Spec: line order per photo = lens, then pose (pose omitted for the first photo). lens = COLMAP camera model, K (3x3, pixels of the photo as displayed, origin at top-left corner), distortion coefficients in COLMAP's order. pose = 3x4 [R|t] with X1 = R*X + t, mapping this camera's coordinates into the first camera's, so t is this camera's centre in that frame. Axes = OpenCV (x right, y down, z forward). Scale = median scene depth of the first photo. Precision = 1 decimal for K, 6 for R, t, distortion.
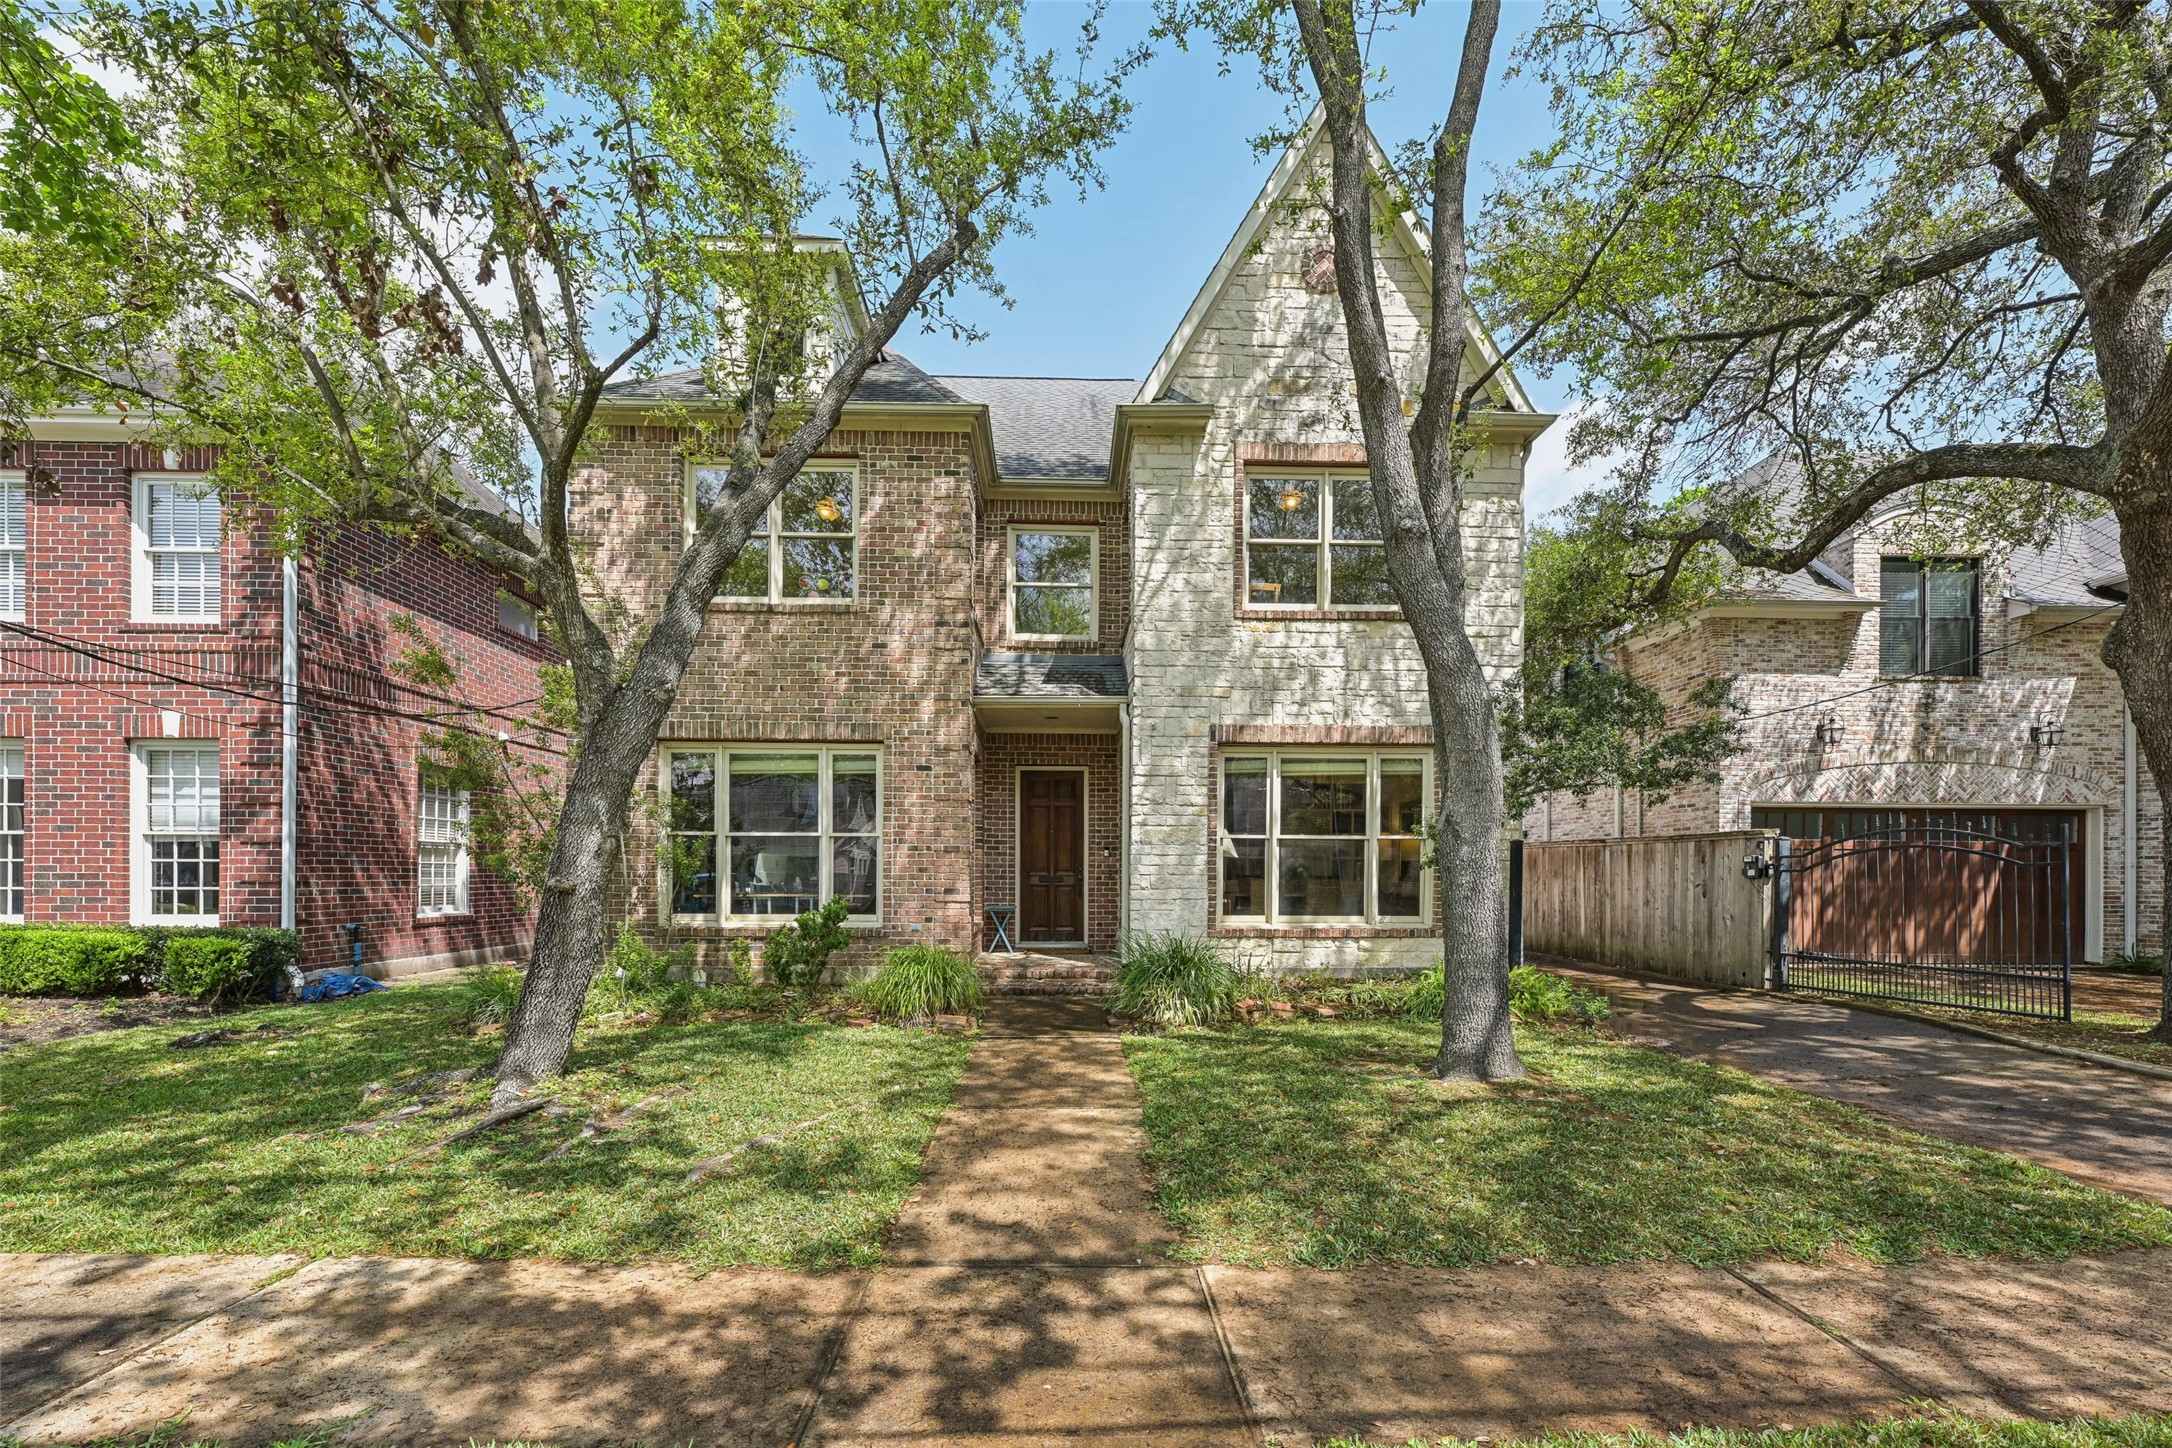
lens RADIAL K [[863.9, 0, 1085.9], [0, 863.9, 723.1], [0, 0, 1]] dist [0.002123, 0.000127]
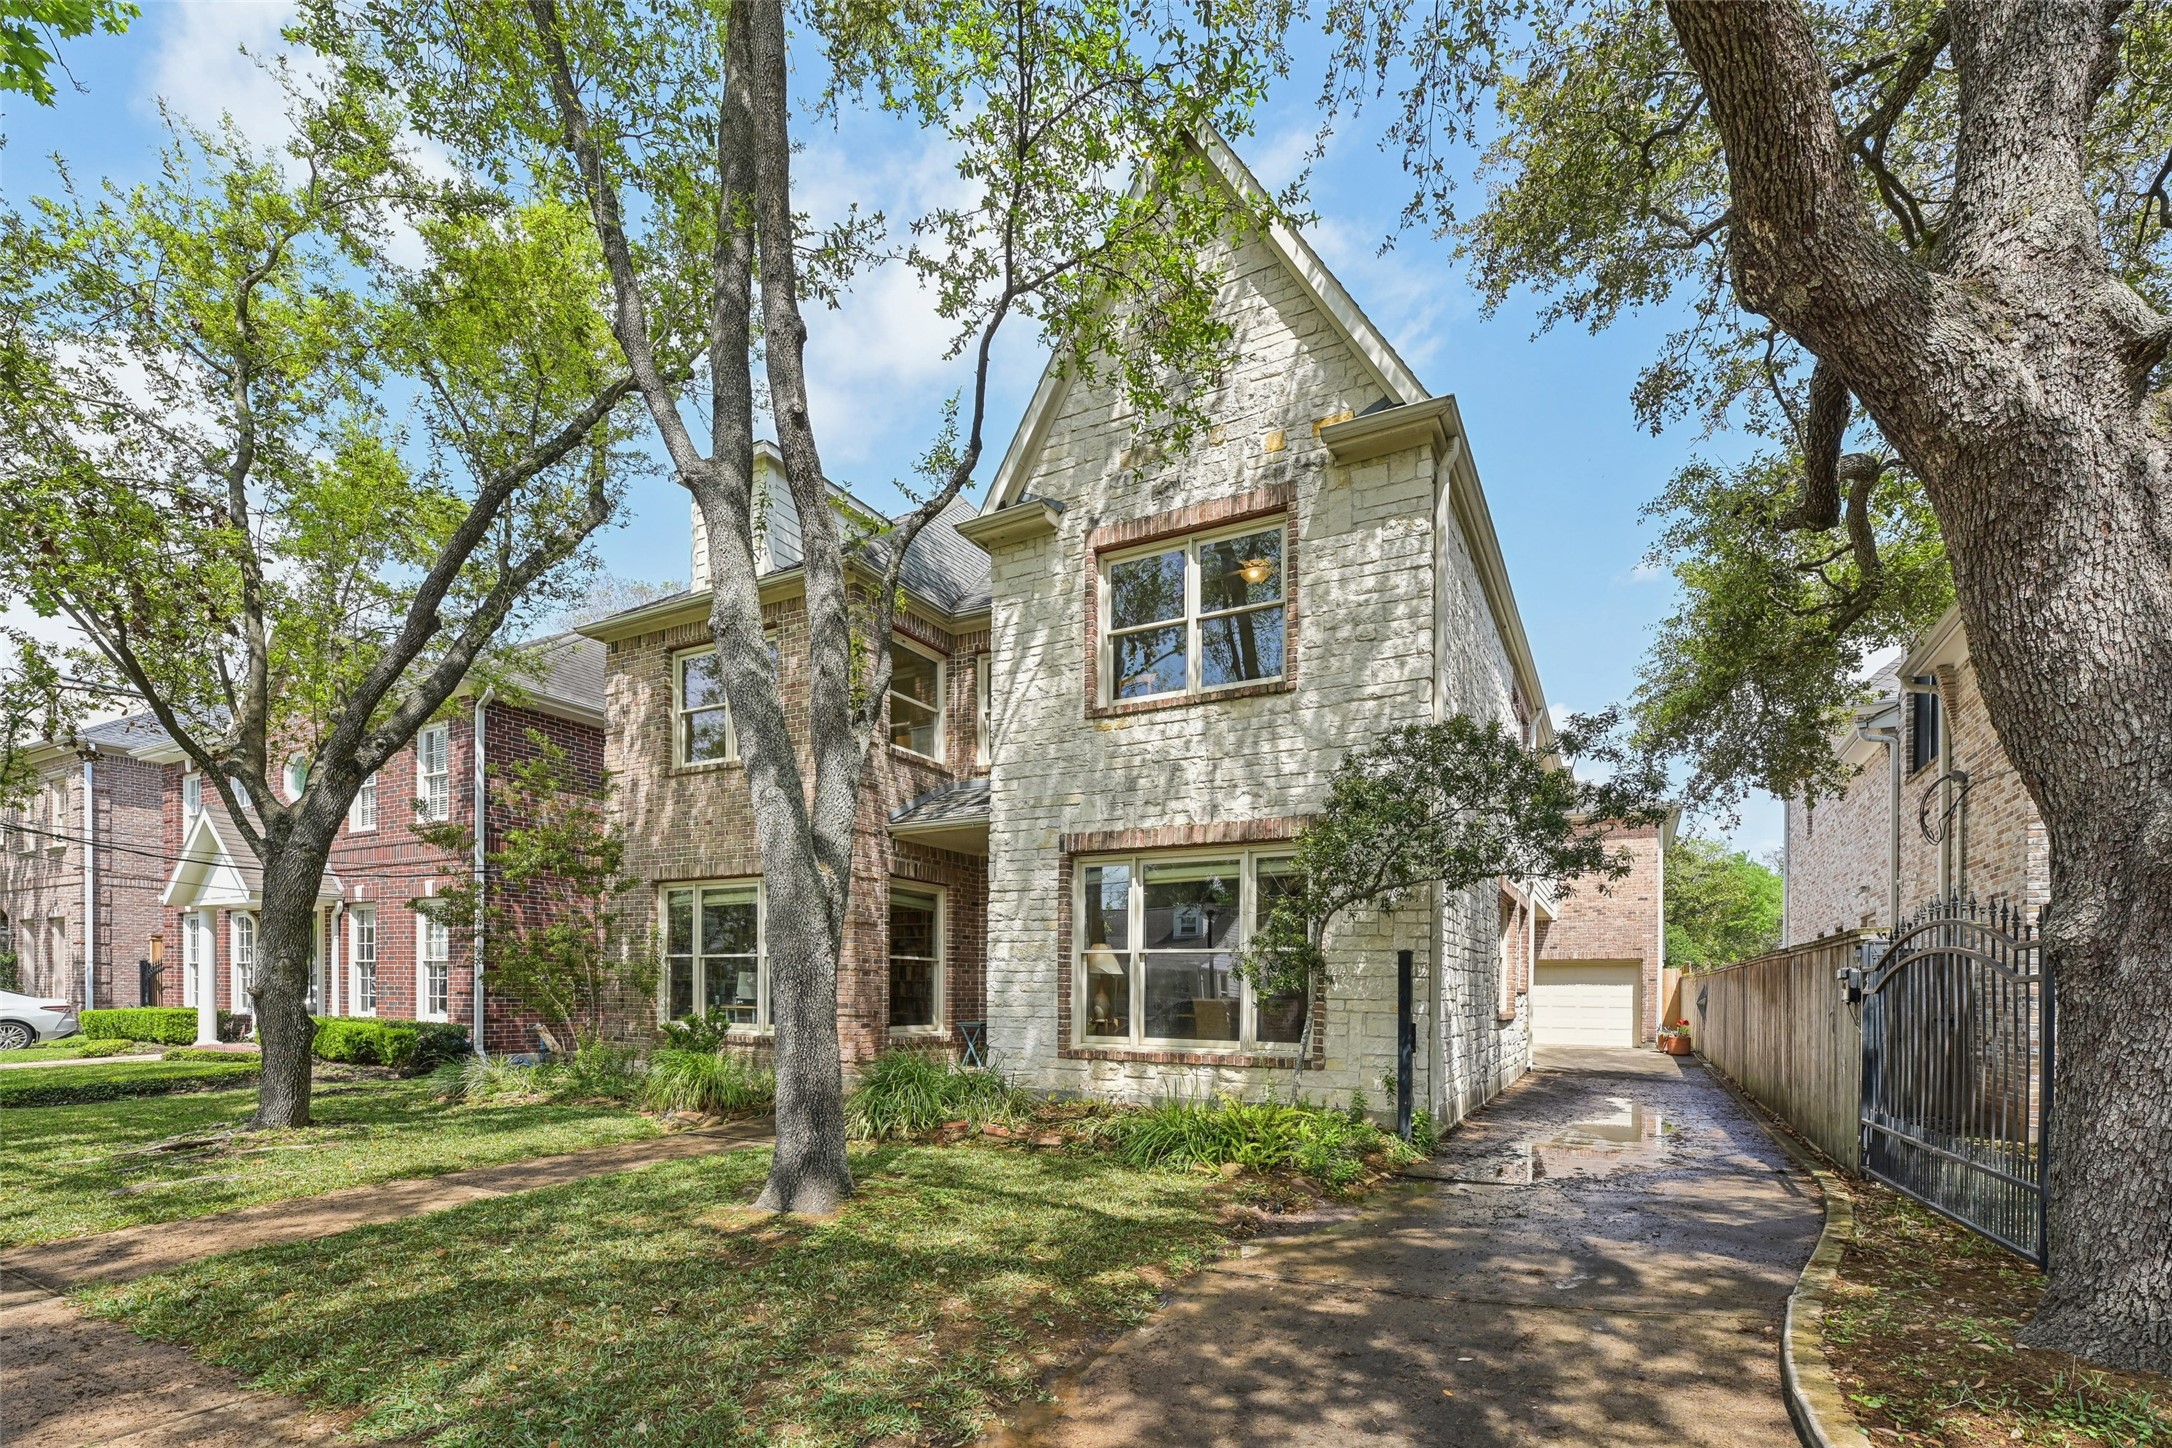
lens RADIAL K [[1040.3, 0, 1080.6], [0, 1040.3, 784.4], [0, 0, 1]] dist [-0.002296, -0.000032]
pose [[0.848647, -0.099066, -0.519600, 0.756964], [0.084661, 0.995081, -0.051447, 0.007249], [0.522141, -0.000329, 0.852859, 0.029464]]
